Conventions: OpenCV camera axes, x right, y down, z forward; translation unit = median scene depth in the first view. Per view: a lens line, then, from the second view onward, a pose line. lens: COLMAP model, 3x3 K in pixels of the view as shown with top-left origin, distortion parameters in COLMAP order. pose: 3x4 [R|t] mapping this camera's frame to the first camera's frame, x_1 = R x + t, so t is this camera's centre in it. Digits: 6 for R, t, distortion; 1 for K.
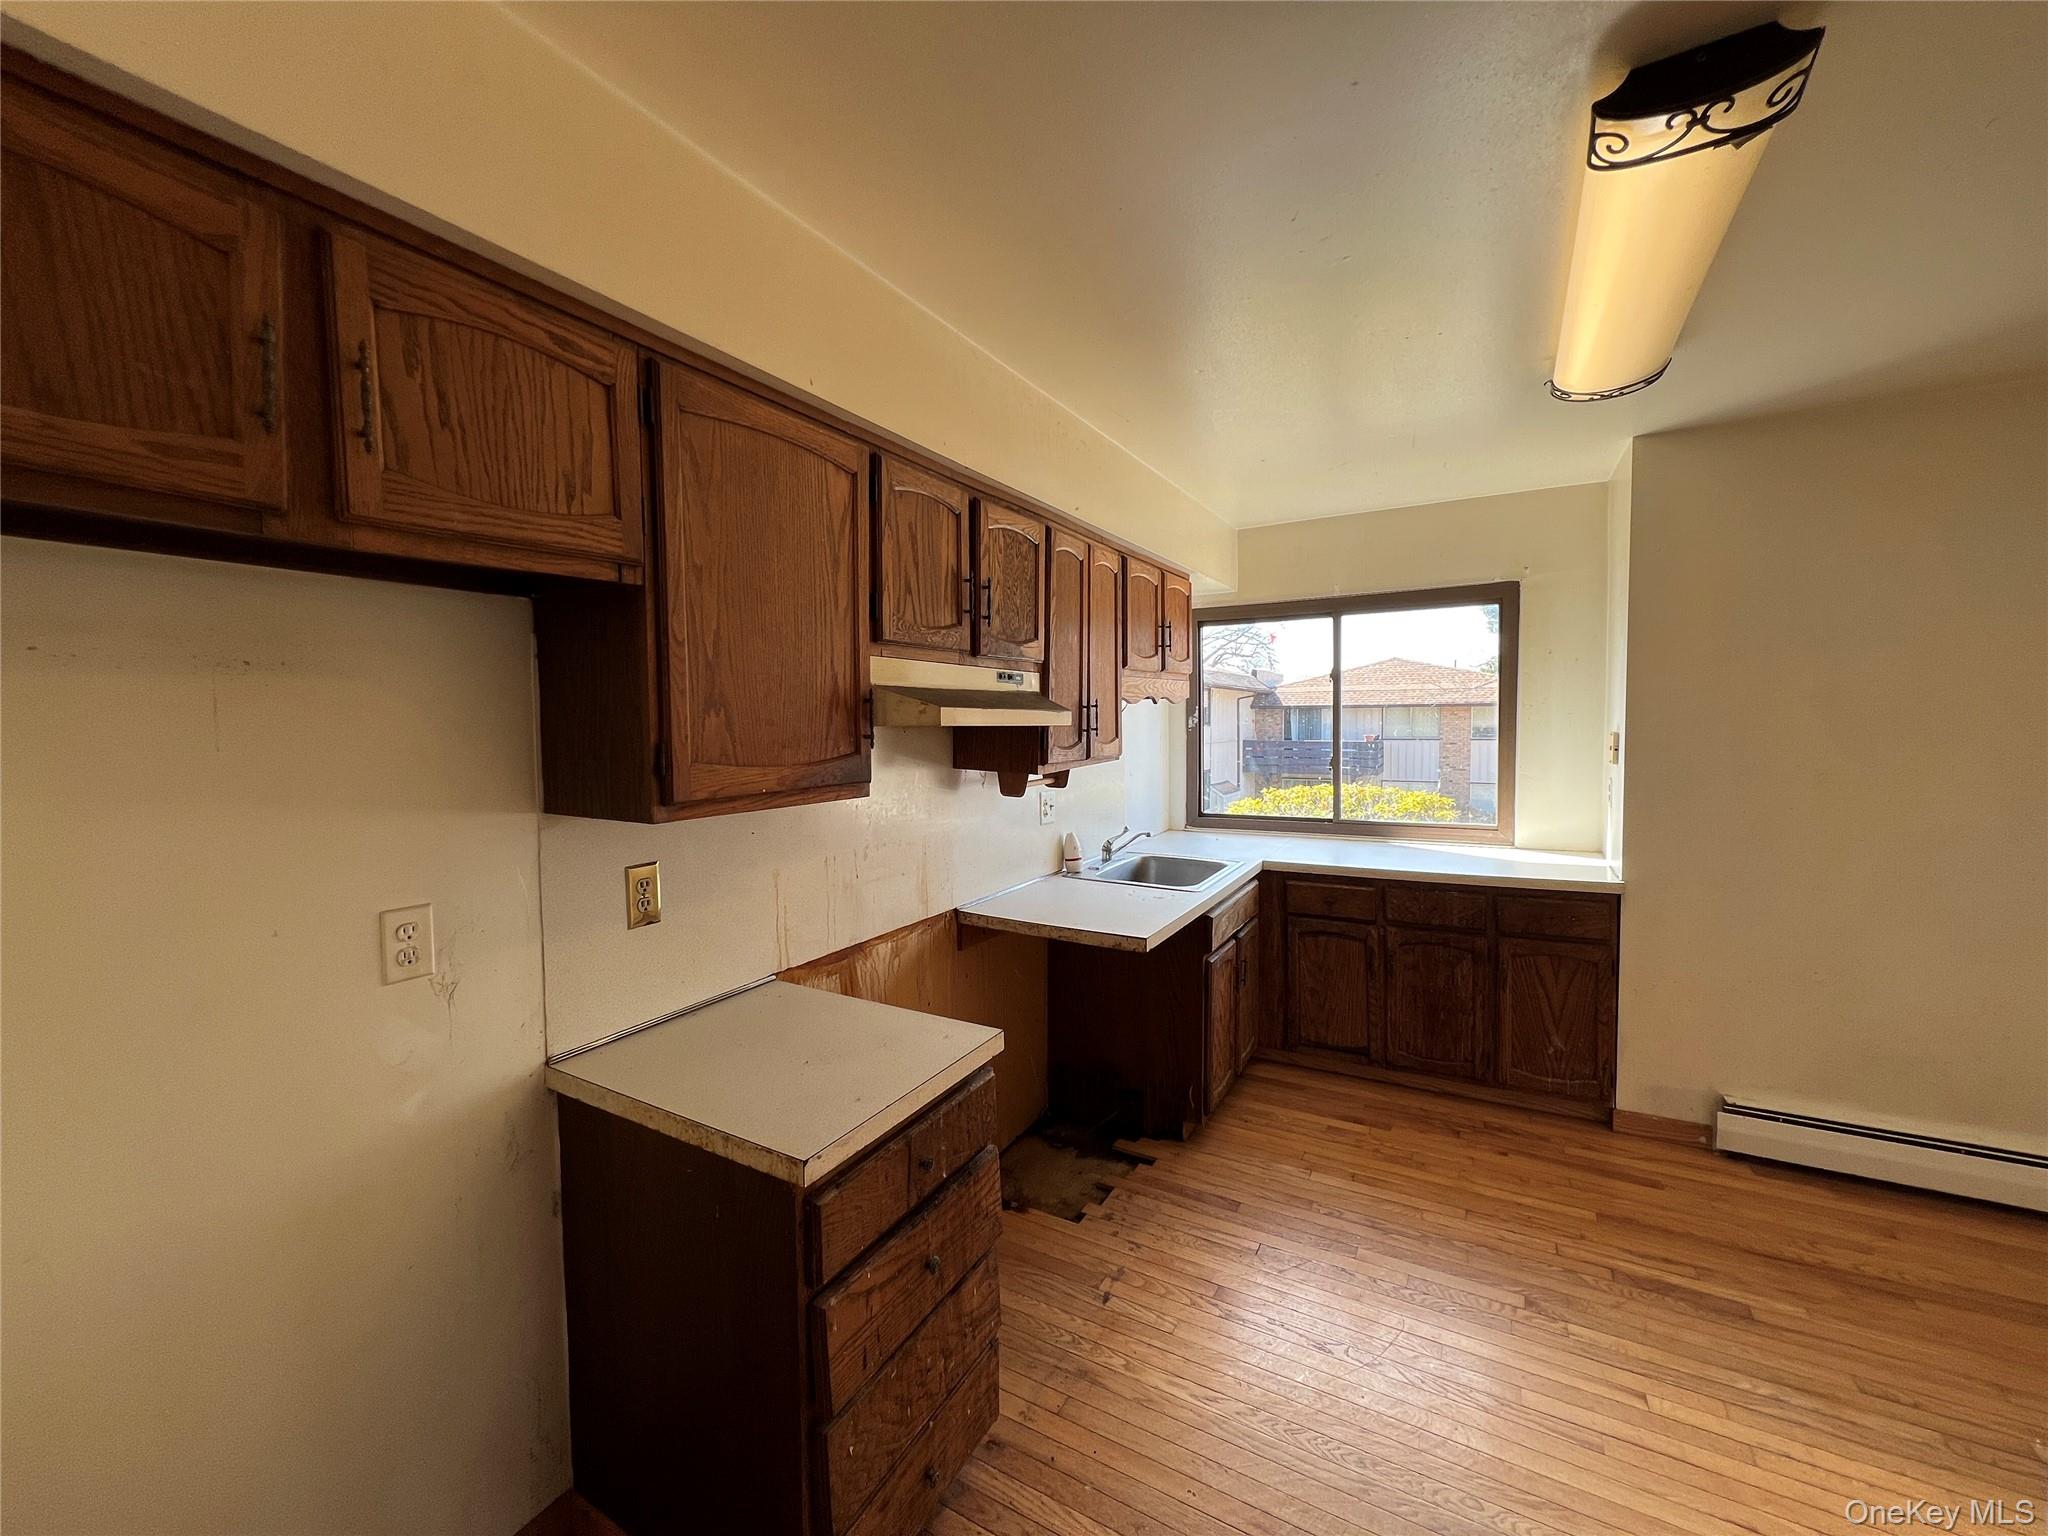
lens RADIAL K [[821.4, 0, 1021.3], [0, 821.4, 765.0], [0, 0, 1]] dist [-0.000638, 0.000675]
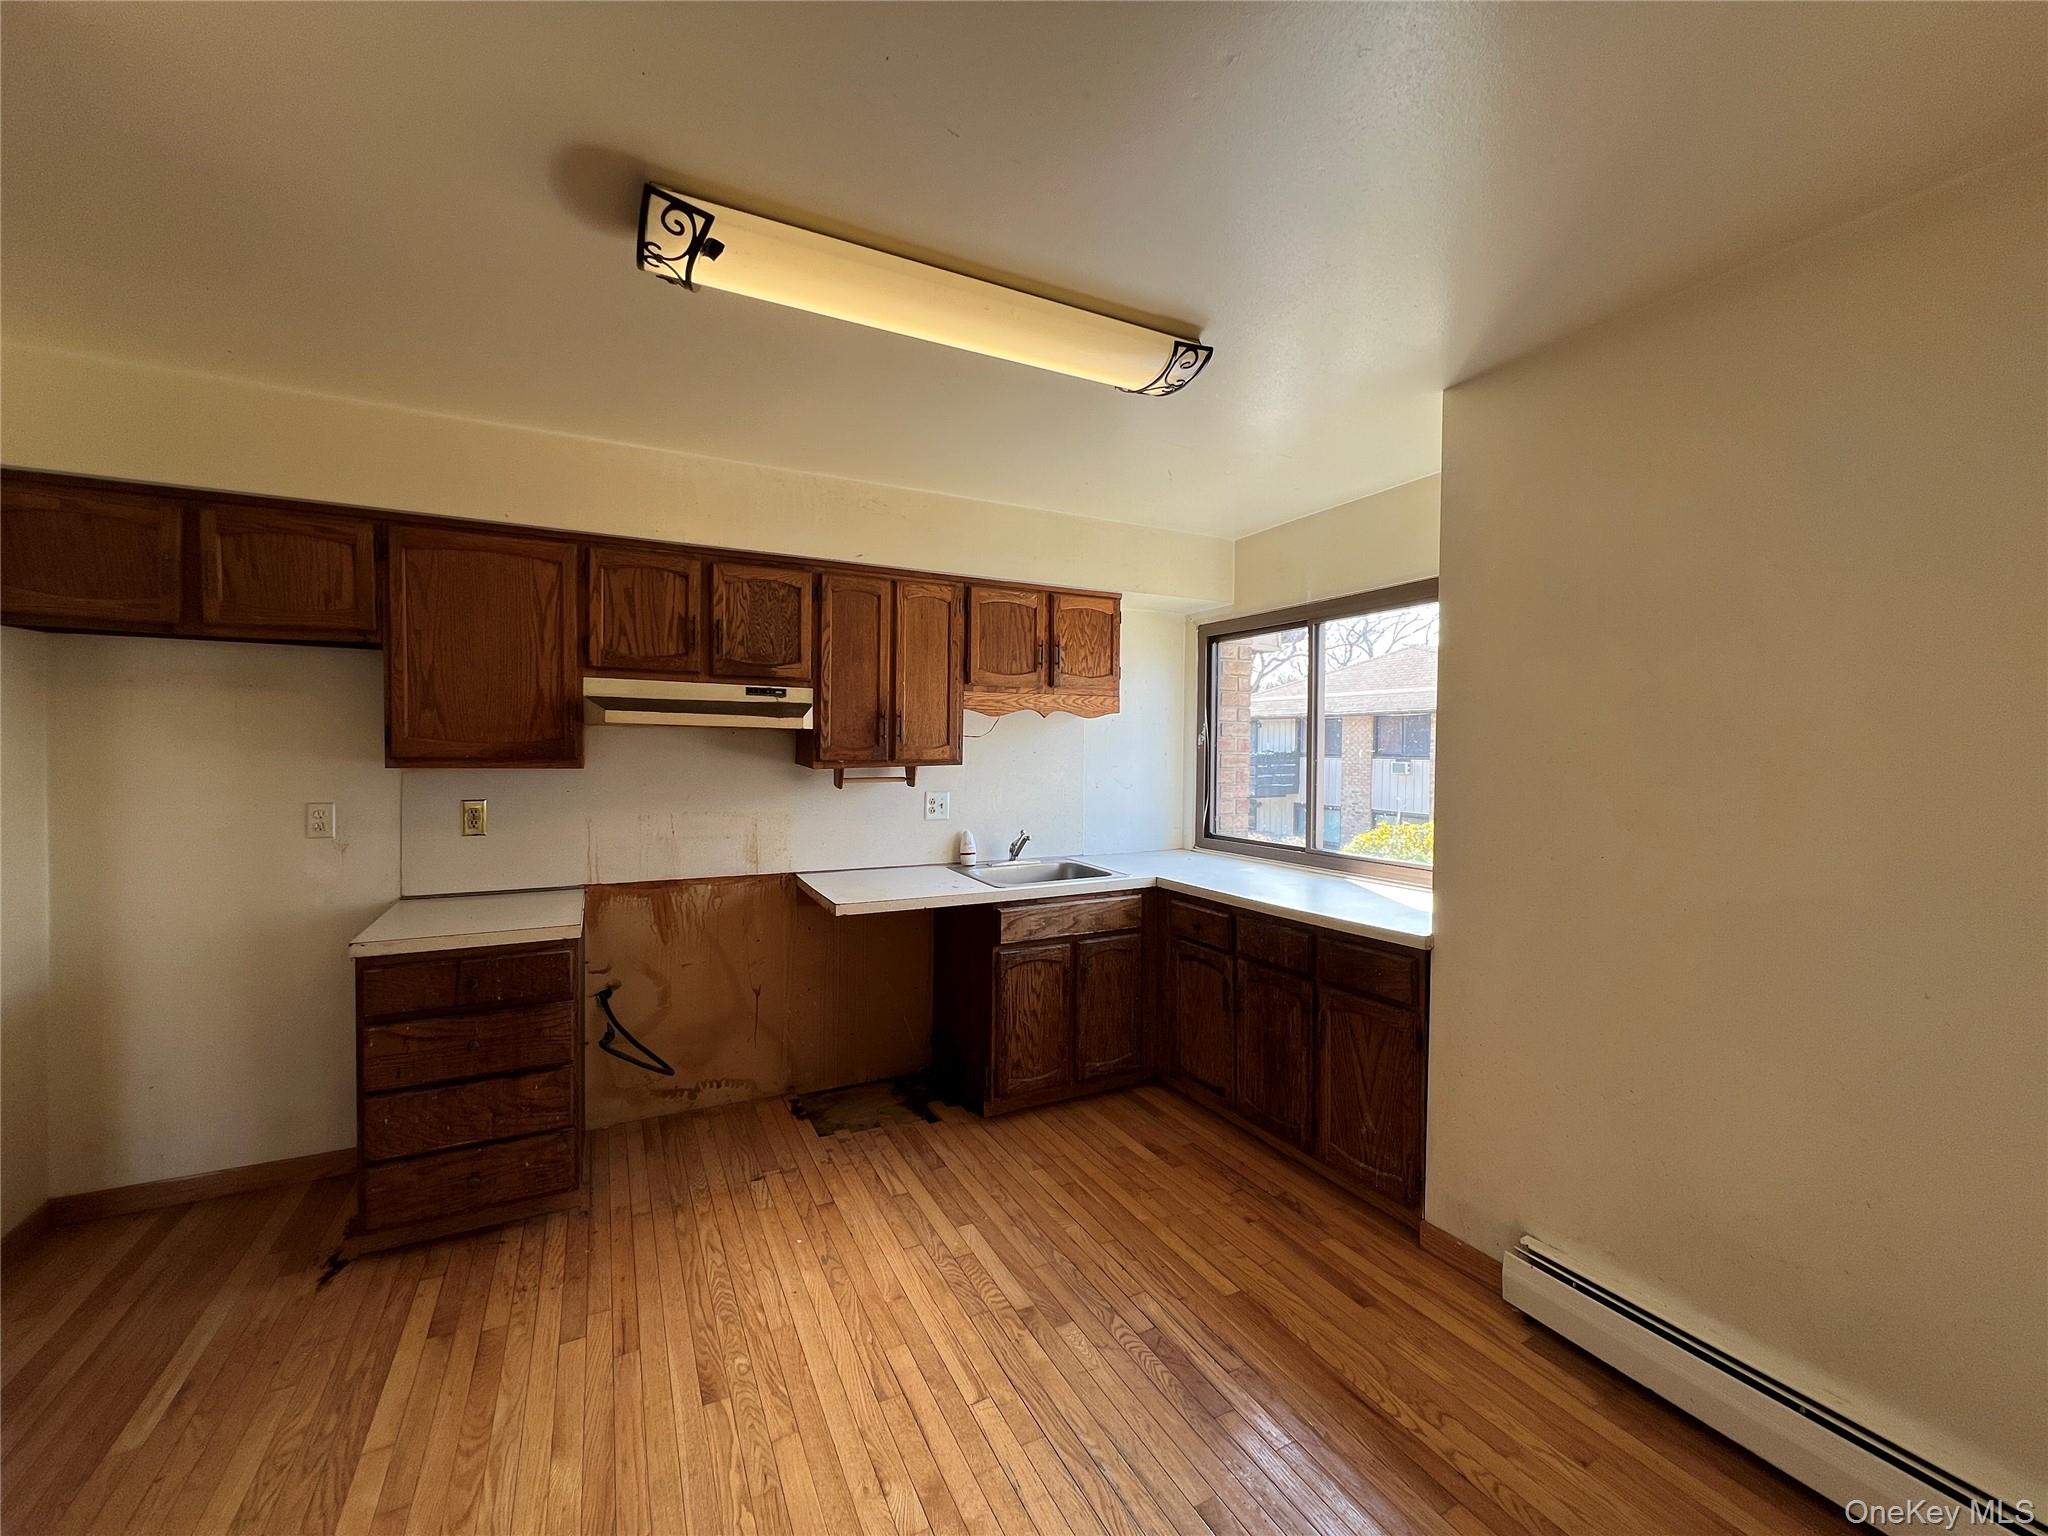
lens RADIAL K [[821.4, 0, 1018.8], [0, 821.4, 766.1], [0, 0, 1]] dist [-0.000638, 0.000675]
pose [[0.837821, 0.032958, -0.544950, 0.867116], [-0.051711, 0.998479, -0.019115, 0.013814], [0.543491, 0.044195, 0.838251, 0.101509]]
